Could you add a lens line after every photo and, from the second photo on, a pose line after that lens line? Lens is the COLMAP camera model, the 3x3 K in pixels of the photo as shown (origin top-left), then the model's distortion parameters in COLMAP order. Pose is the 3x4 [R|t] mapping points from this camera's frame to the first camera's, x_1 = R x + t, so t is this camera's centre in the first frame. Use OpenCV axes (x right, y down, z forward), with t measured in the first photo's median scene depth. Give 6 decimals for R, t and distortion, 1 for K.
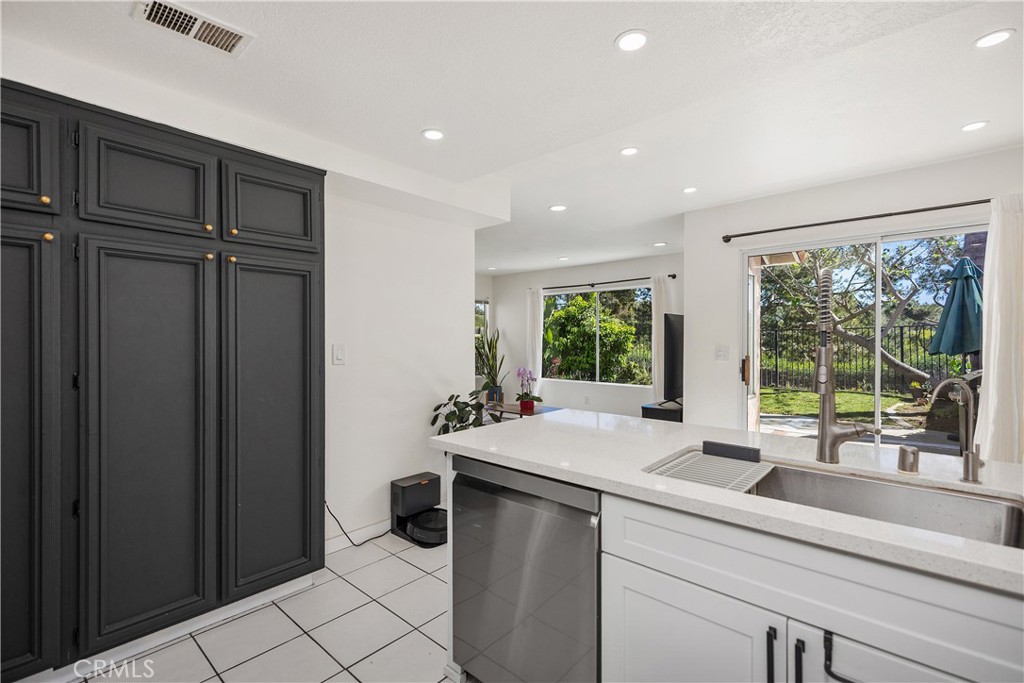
lens RADIAL K [[460.1, 0, 507.2], [0, 460.1, 342.9], [0, 0, 1]] dist [0.003451, 0.000914]
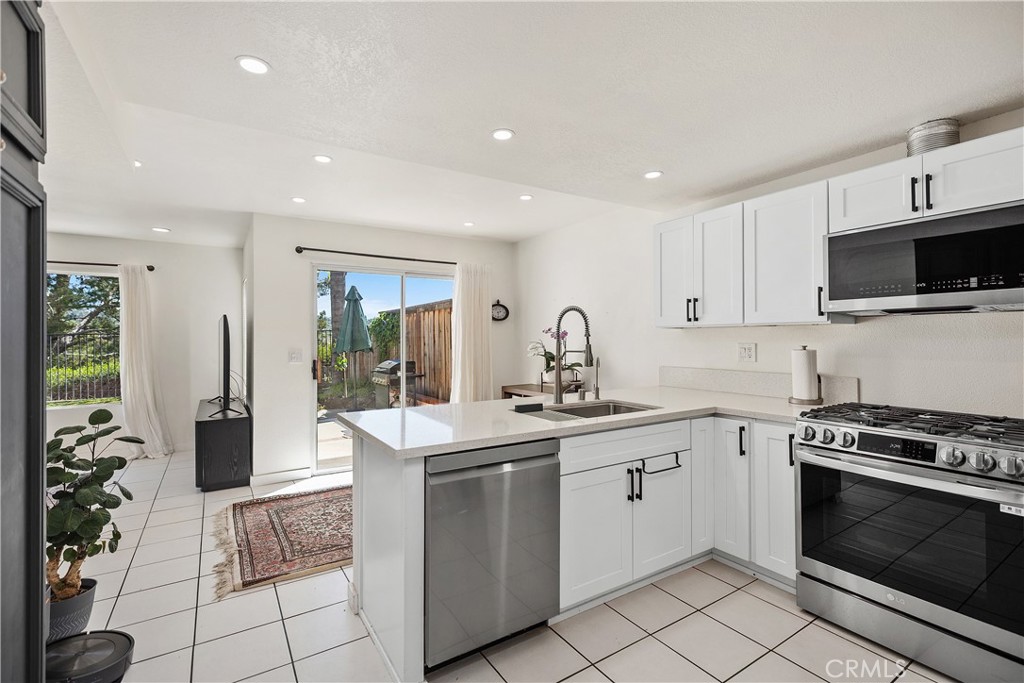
lens RADIAL K [[460.1, 0, 506.2], [0, 460.1, 339.2], [0, 0, 1]] dist [0.003451, 0.000914]
pose [[0.269889, 0.001626, 0.962890, -0.441830], [0.013746, 0.999890, -0.005541, -0.002737], [-0.962793, 0.014732, 0.269837, 0.242988]]
